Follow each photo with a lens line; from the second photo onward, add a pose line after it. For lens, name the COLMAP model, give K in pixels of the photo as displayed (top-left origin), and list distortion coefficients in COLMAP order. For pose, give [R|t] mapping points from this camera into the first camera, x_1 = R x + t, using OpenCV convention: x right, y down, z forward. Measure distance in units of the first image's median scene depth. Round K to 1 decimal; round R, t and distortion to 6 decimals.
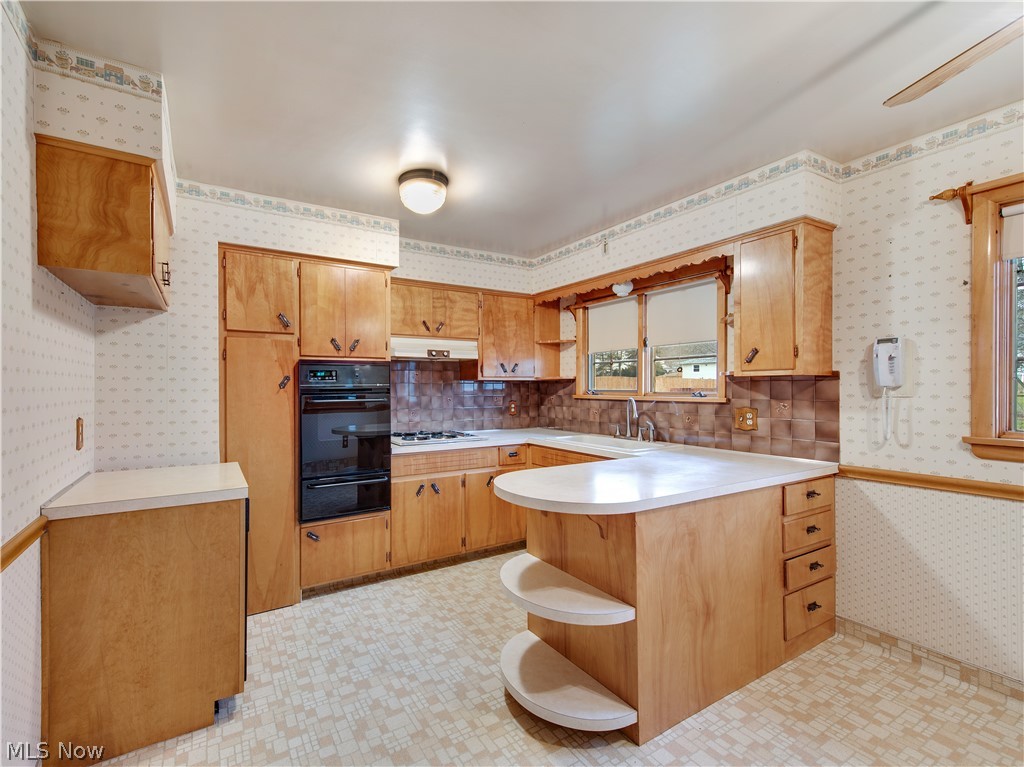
lens RADIAL K [[574.3, 0, 476.2], [0, 574.3, 406.4], [0, 0, 1]] dist [0.040052, 0.000165]
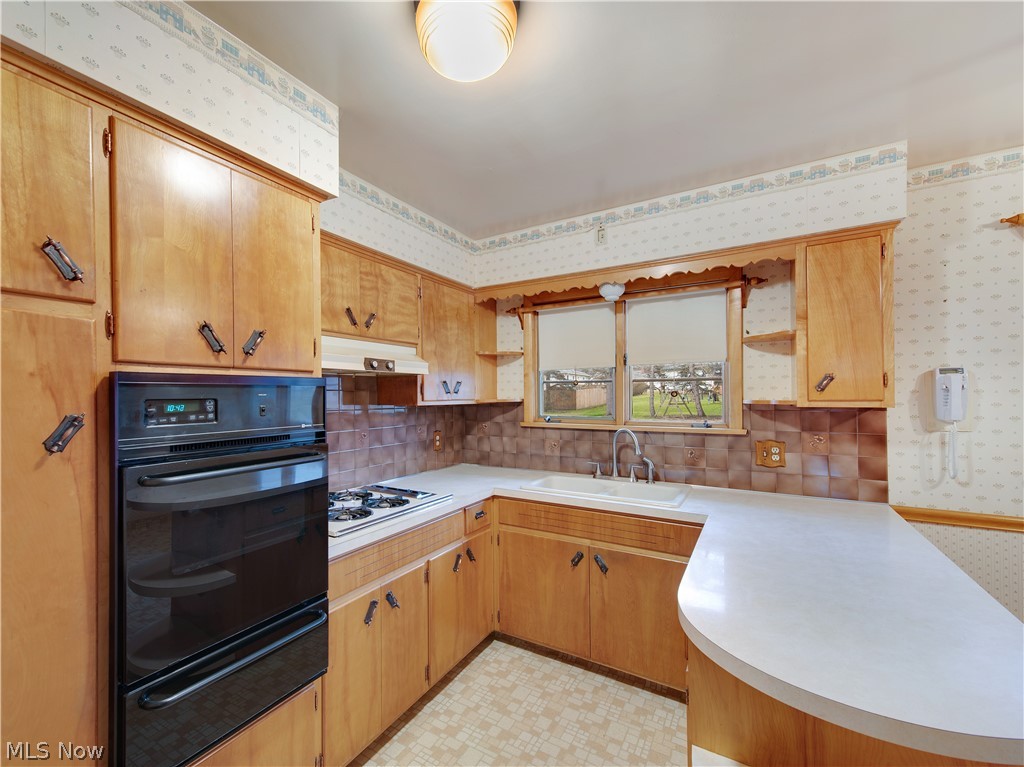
lens RADIAL K [[500.3, 0, 521.6], [0, 500.3, 397.7], [0, 0, 1]] dist [0.010450, 0.002133]
pose [[0.864026, -0.000156, 0.503447, -0.234091], [0.013355, 0.999655, -0.022610, -0.052104], [-0.503270, 0.026259, 0.863730, 0.563096]]
